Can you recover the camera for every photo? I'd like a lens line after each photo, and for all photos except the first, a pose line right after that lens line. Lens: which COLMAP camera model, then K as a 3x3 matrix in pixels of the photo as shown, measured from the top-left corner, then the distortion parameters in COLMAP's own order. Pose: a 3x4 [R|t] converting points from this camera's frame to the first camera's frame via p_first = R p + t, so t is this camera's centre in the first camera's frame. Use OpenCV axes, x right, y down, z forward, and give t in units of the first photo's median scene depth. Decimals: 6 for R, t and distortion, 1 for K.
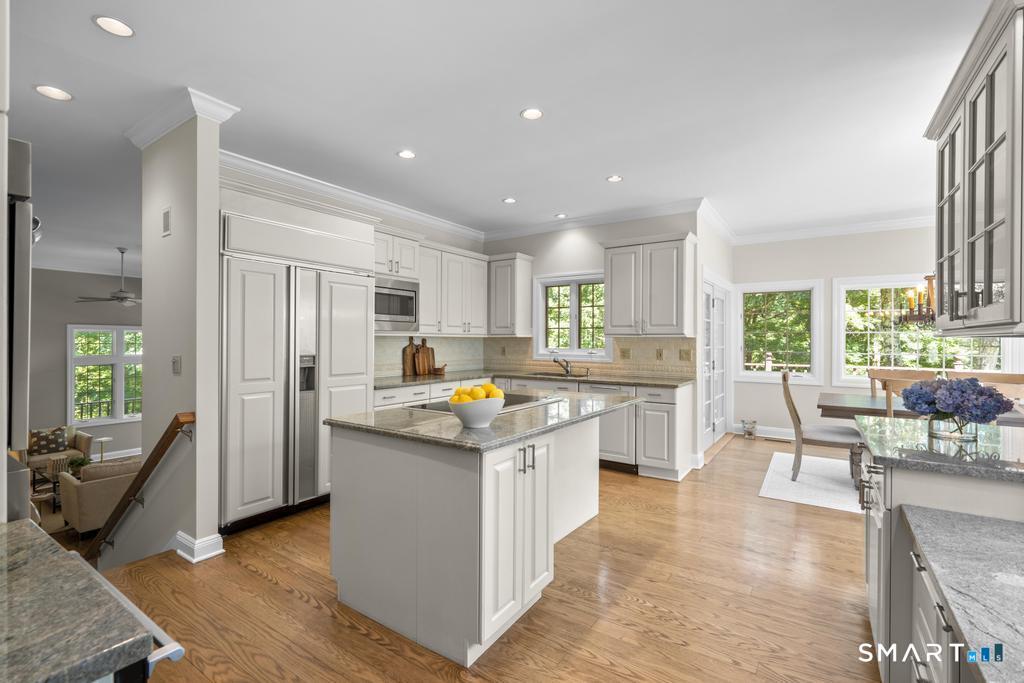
lens RADIAL K [[459.5, 0, 513.4], [0, 459.5, 340.1], [0, 0, 1]] dist [-0.003713, -0.000214]
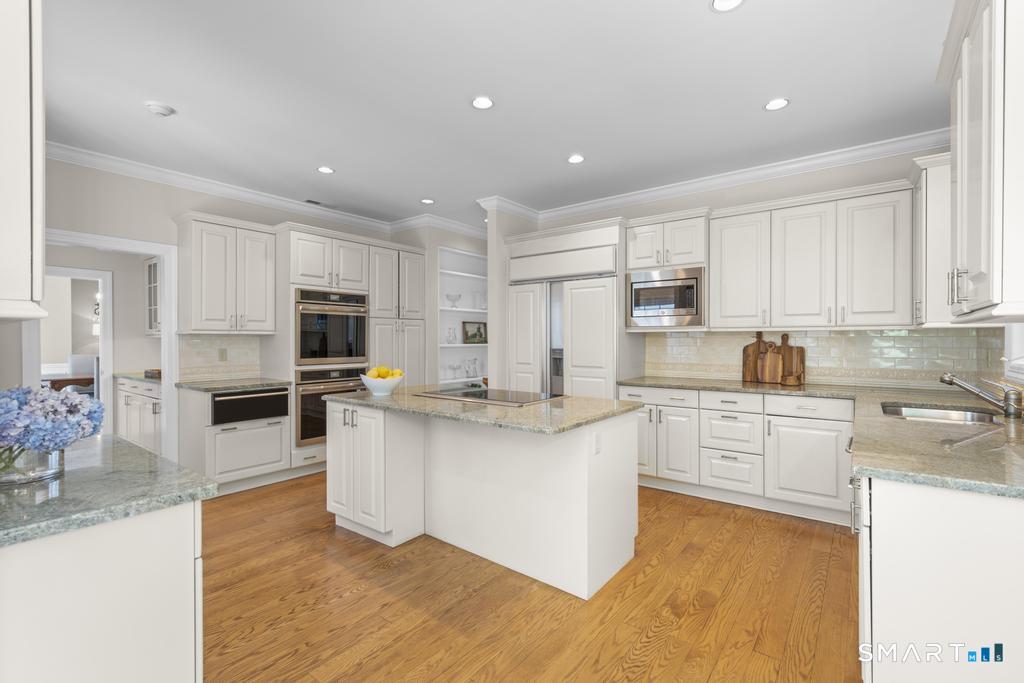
lens RADIAL K [[459.5, 0, 510.6], [0, 459.5, 340.5], [0, 0, 1]] dist [-0.003713, -0.000214]
pose [[-0.065154, 0.001983, -0.997873, 0.668526], [0.002334, 0.999996, 0.001835, 0.005614], [0.997872, -0.002210, -0.065158, 0.742112]]
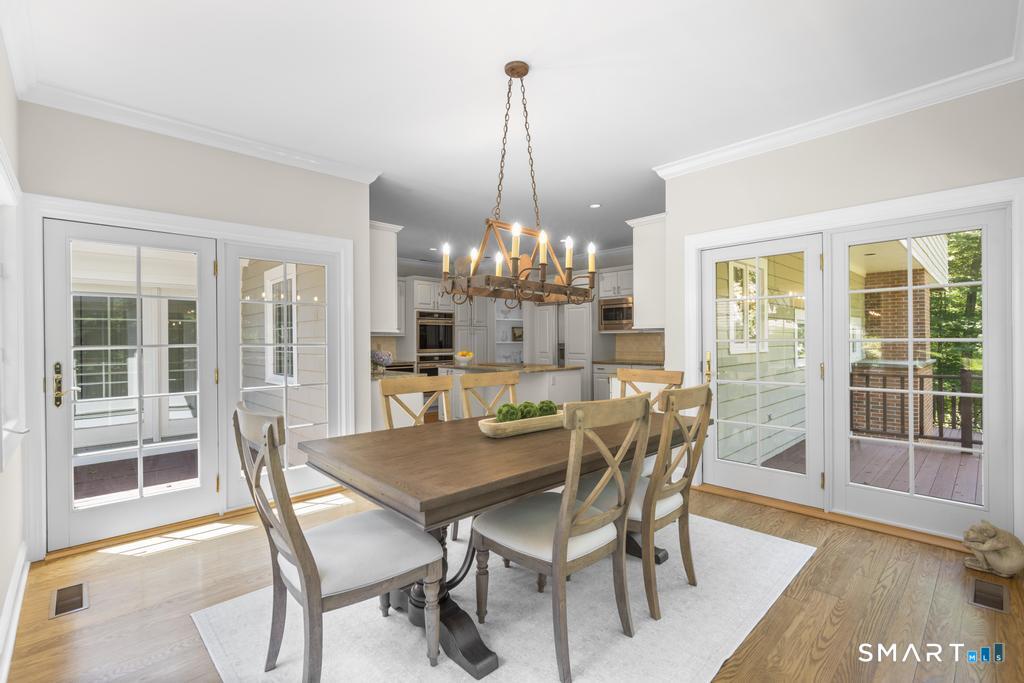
lens RADIAL K [[459.5, 0, 513.2], [0, 459.5, 339.4], [0, 0, 1]] dist [-0.003713, -0.000214]
pose [[-0.212000, -0.001111, -0.977269, 1.389402], [0.006771, 0.999974, -0.002606, 0.013861], [0.977246, -0.007169, -0.211987, 0.969012]]
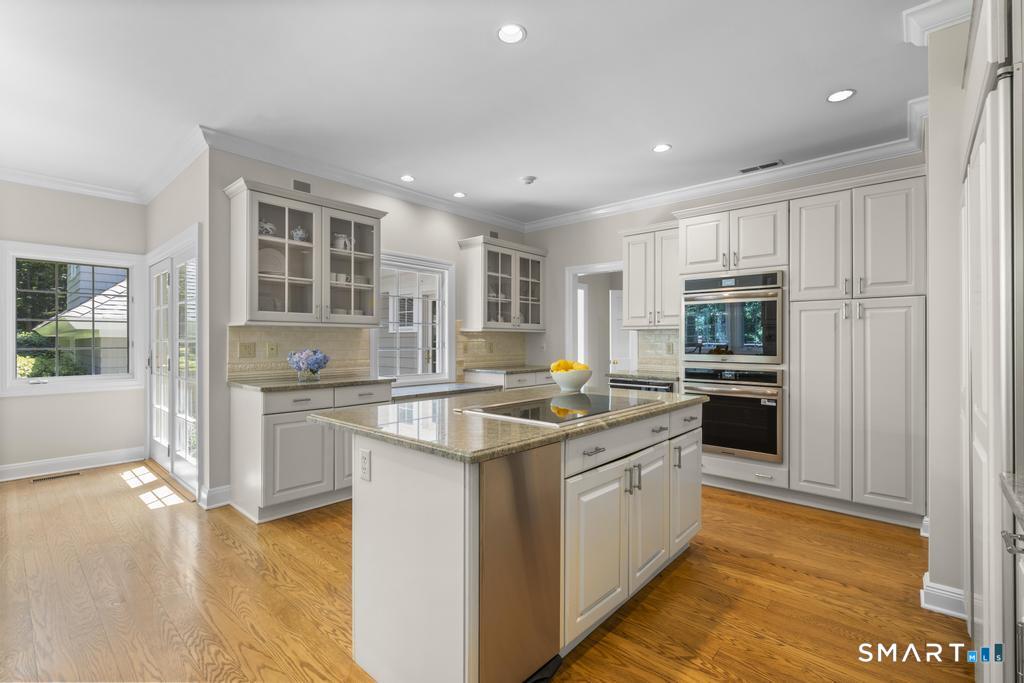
lens RADIAL K [[459.5, 0, 510.5], [0, 459.5, 340.3], [0, 0, 1]] dist [-0.003713, -0.000214]
pose [[-0.990418, -0.003697, 0.138055, -0.044397], [-0.003671, 0.999993, 0.000440, 0.018662], [-0.138056, -0.000071, -0.990424, 1.173852]]
